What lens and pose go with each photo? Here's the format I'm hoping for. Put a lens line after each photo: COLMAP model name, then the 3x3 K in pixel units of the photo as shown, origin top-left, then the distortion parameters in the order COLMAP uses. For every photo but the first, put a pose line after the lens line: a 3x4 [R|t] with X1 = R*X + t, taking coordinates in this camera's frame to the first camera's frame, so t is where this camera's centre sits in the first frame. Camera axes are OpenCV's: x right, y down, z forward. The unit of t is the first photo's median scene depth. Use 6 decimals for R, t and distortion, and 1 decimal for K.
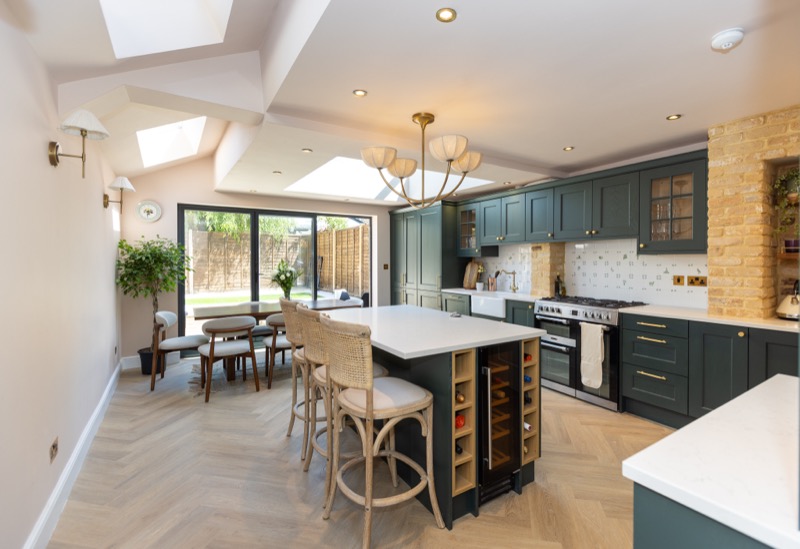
lens RADIAL K [[383.8, 0, 401.5], [0, 383.8, 266.4], [0, 0, 1]] dist [-0.000732, -0.000076]
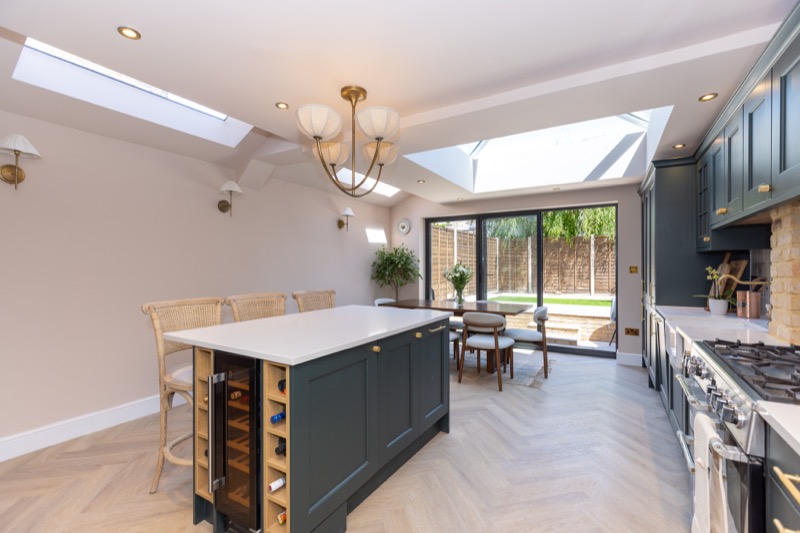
lens RADIAL K [[354.4, 0, 400.0], [0, 354.4, 266.5], [0, 0, 1]] dist [-0.000940, -0.000134]
pose [[0.461859, 0.001161, -0.886952, 0.430409], [-0.011001, 0.999930, -0.004420, 0.003632], [0.886885, 0.011799, 0.461840, 0.378046]]
